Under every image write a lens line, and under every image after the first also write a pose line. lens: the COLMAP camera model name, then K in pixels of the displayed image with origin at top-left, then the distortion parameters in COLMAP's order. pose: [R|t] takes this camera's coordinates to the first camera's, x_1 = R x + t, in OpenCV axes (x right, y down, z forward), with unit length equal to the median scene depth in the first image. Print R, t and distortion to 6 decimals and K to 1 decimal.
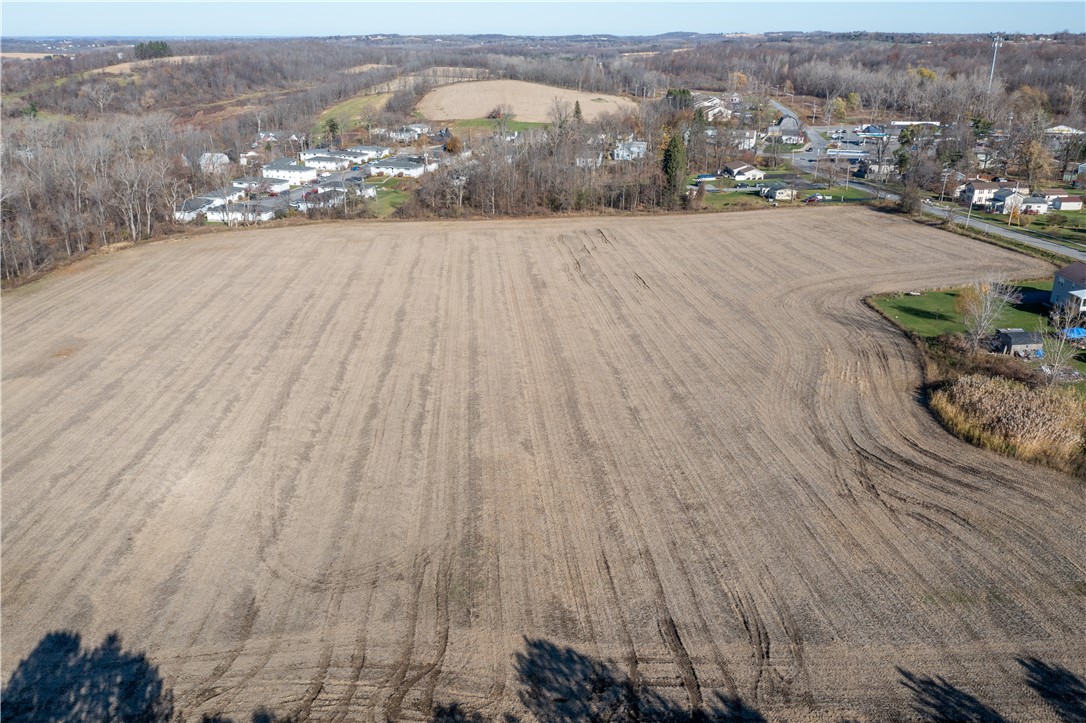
lens RADIAL K [[862.9, 0, 545.7], [0, 862.9, 359.3], [0, 0, 1]] dist [-0.004630, 0.011507]
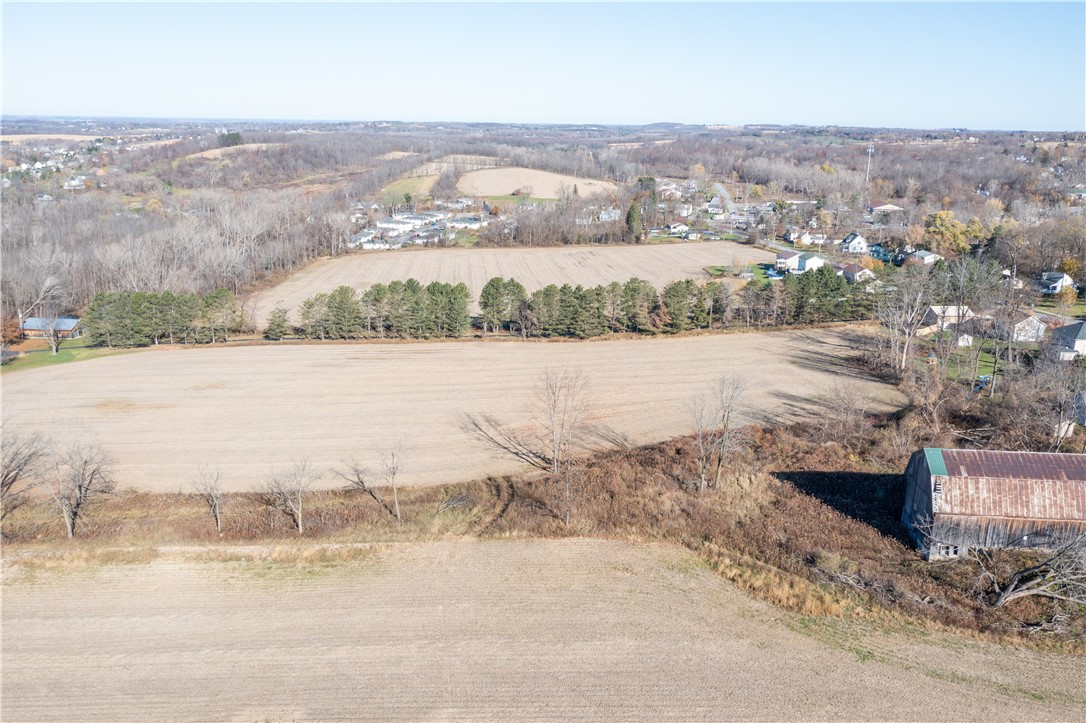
lens RADIAL K [[862.9, 0, 545.7], [0, 862.9, 359.3], [0, 0, 1]] dist [-0.004630, 0.011507]
pose [[0.999833, 0.012800, 0.013028, -0.029083], [-0.011560, 0.995772, -0.091131, 0.132188], [-0.014139, 0.090965, 0.995754, -0.436232]]
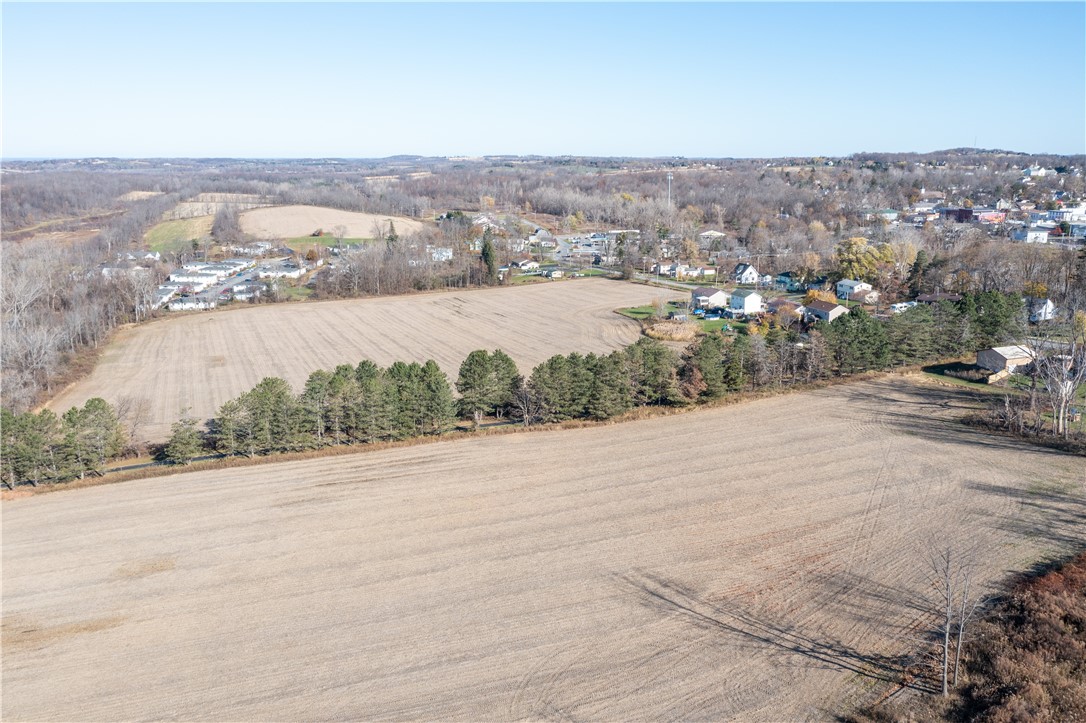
lens RADIAL K [[862.9, 0, 545.7], [0, 862.9, 359.3], [0, 0, 1]] dist [-0.004630, 0.011507]
pose [[0.953470, -0.067808, 0.293762, -0.139698], [0.105031, 0.988047, -0.112833, 0.089628], [-0.282600, 0.138437, 0.949196, -0.314852]]
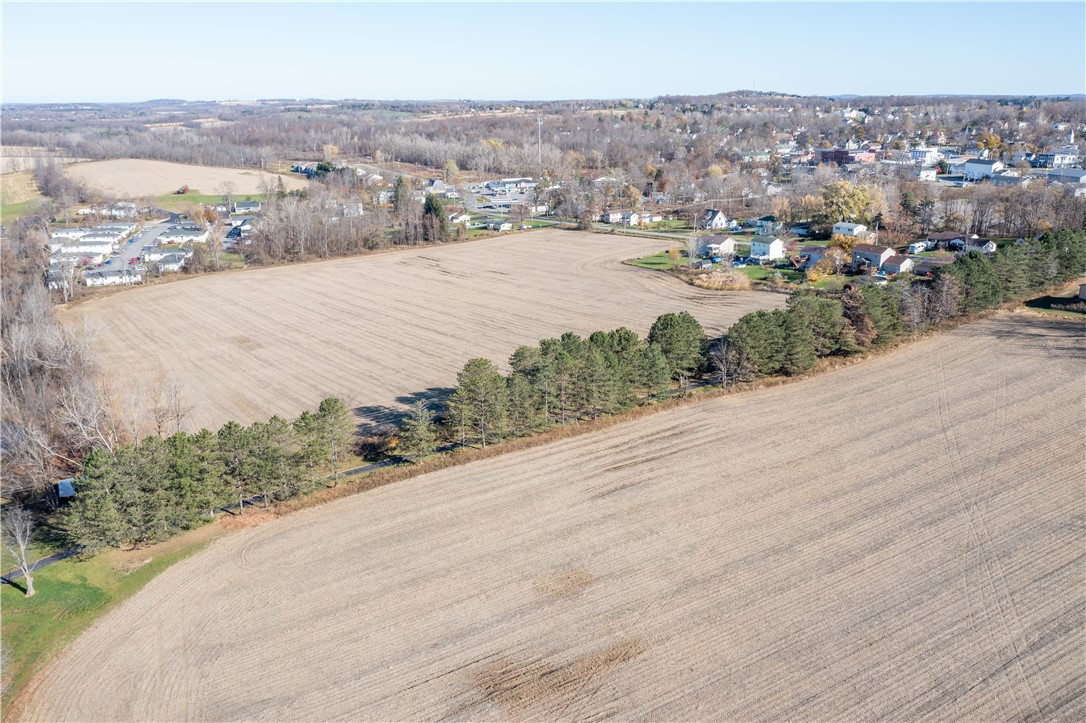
lens RADIAL K [[862.9, 0, 545.7], [0, 862.9, 359.3], [0, 0, 1]] dist [-0.004630, 0.011507]
pose [[0.849063, -0.155353, 0.504932, -0.295329], [0.189379, 0.981767, -0.016387, 0.053414], [-0.493180, 0.109537, 0.863003, -0.231524]]
